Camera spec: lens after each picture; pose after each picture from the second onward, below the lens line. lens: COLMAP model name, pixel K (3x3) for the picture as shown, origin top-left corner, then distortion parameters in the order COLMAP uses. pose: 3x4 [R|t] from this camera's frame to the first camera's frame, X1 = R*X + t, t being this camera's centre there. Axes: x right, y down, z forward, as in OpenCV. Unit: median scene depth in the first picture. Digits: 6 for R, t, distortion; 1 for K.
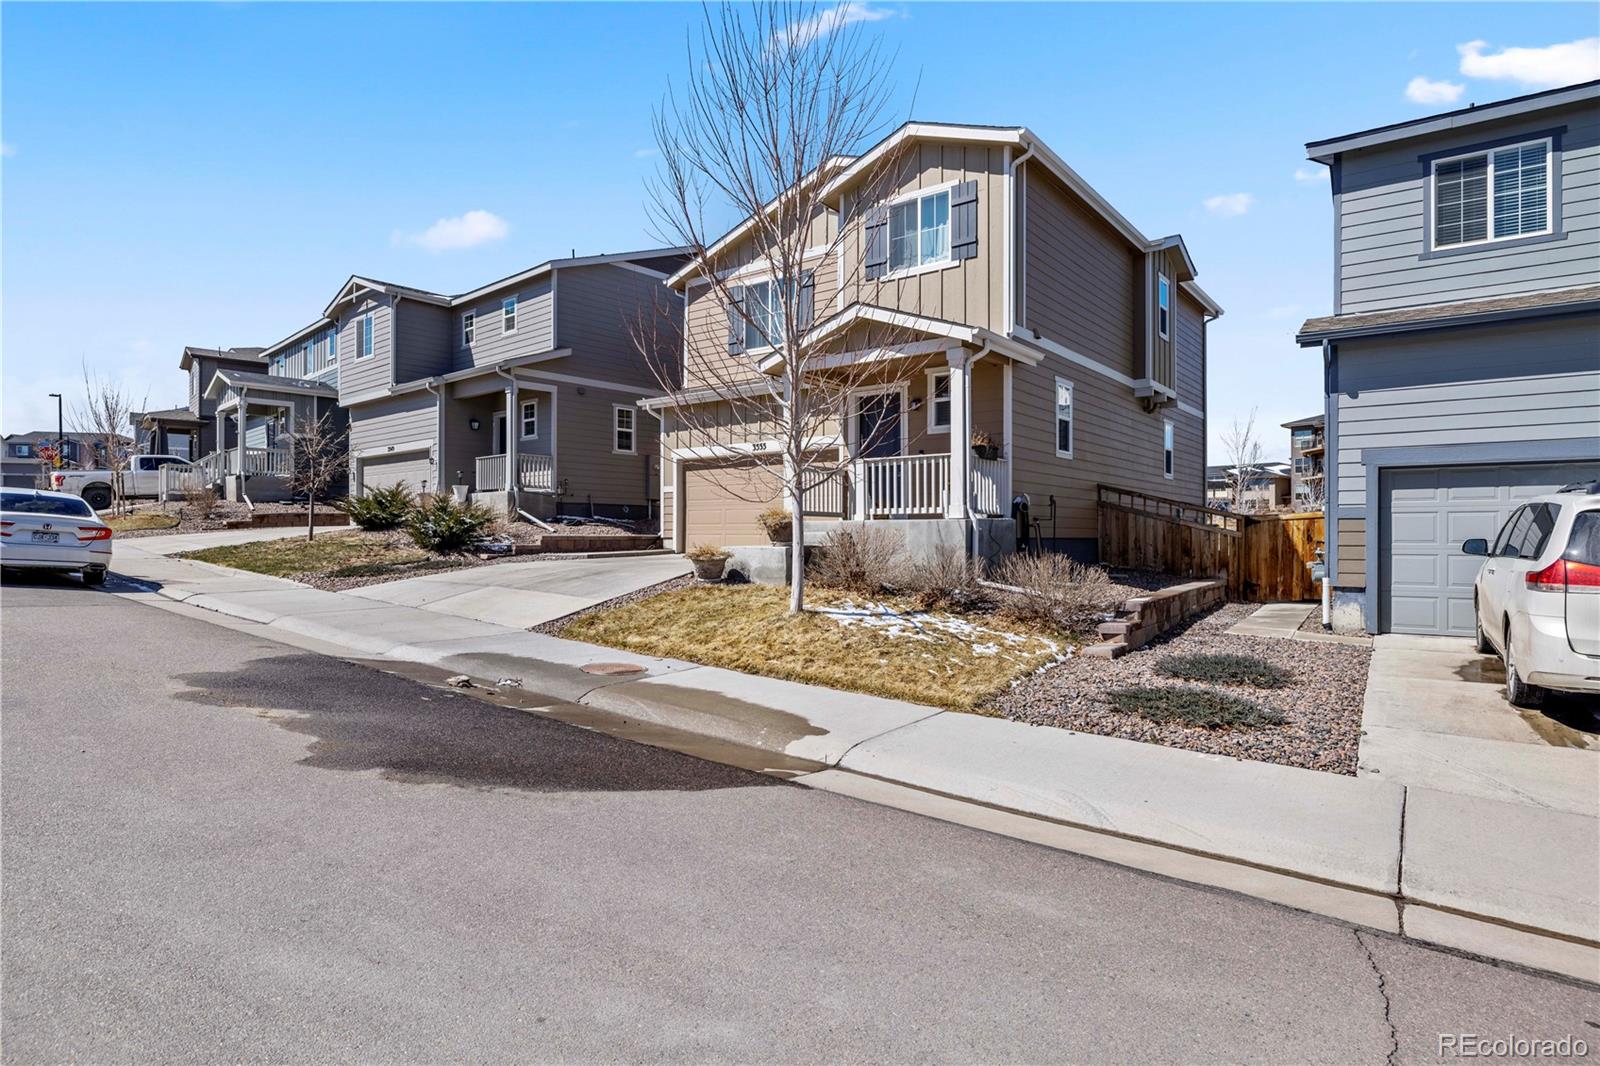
lens RADIAL K [[813.5, 0, 802.8], [0, 813.5, 532.4], [0, 0, 1]] dist [0.003270, -0.001019]
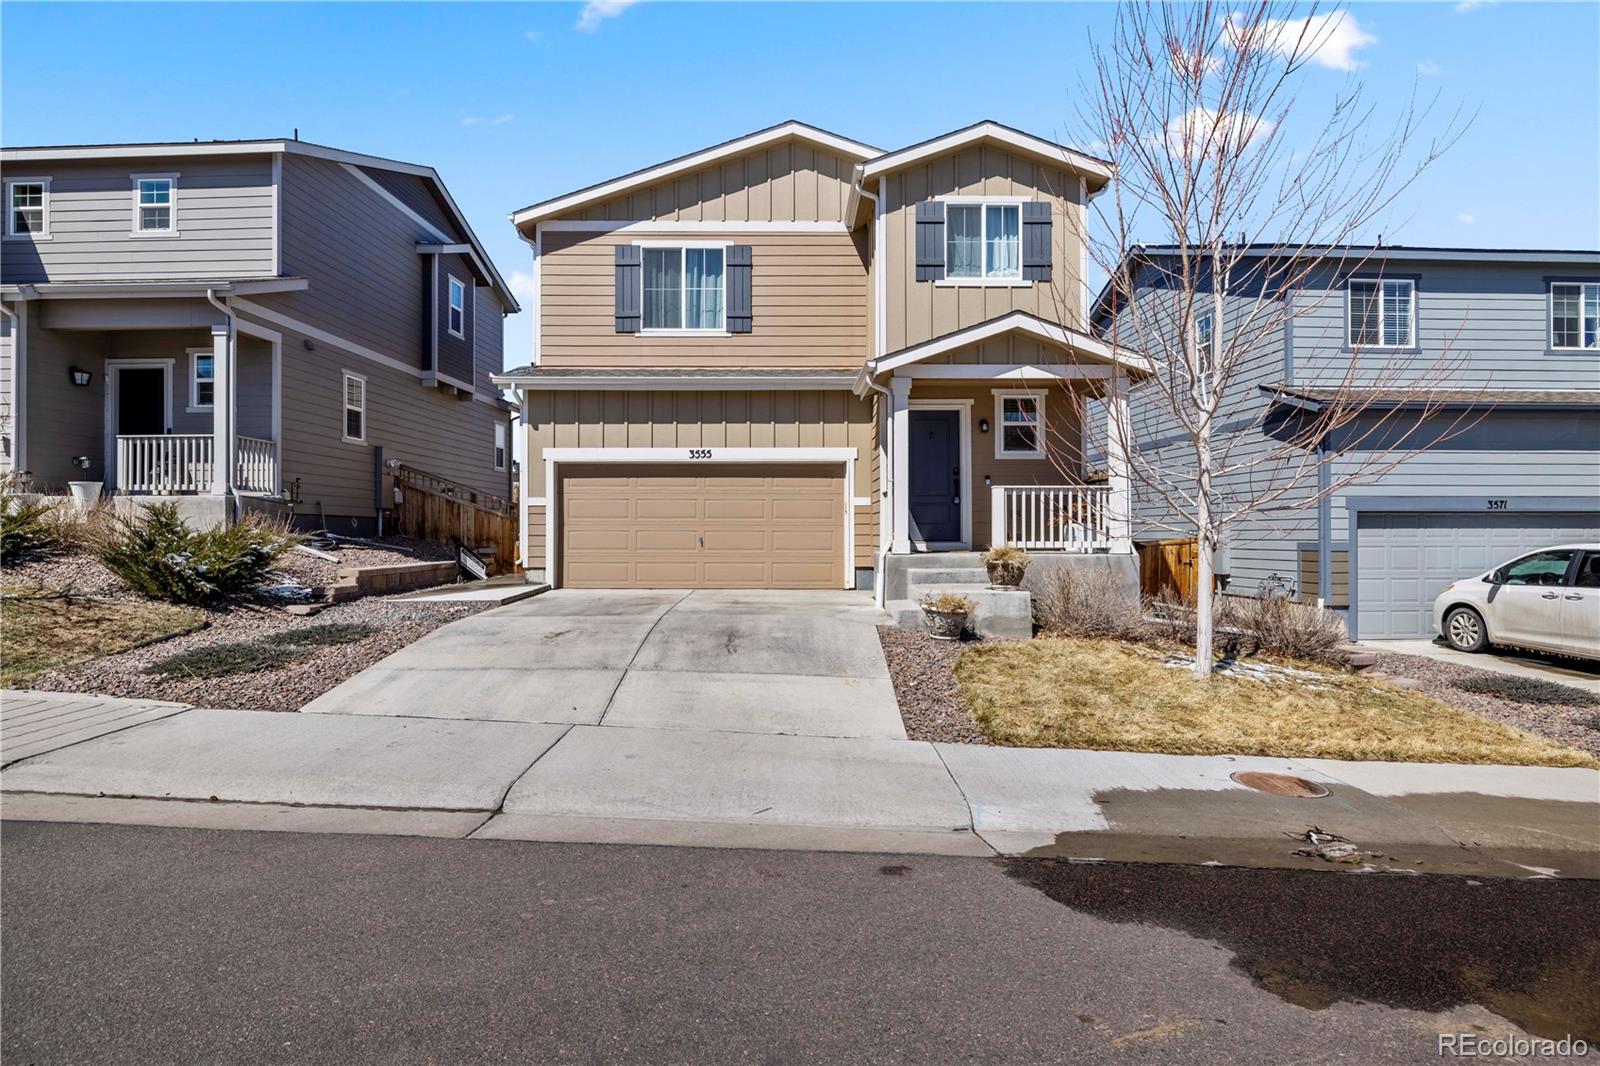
lens RADIAL K [[813.5, 0, 800.8], [0, 813.5, 528.1], [0, 0, 1]] dist [0.003270, -0.001019]
pose [[0.801143, 0.003745, 0.598461, -0.570175], [-0.000350, 0.999983, -0.005789, -0.034401], [-0.598473, 0.004428, 0.801131, 0.373406]]
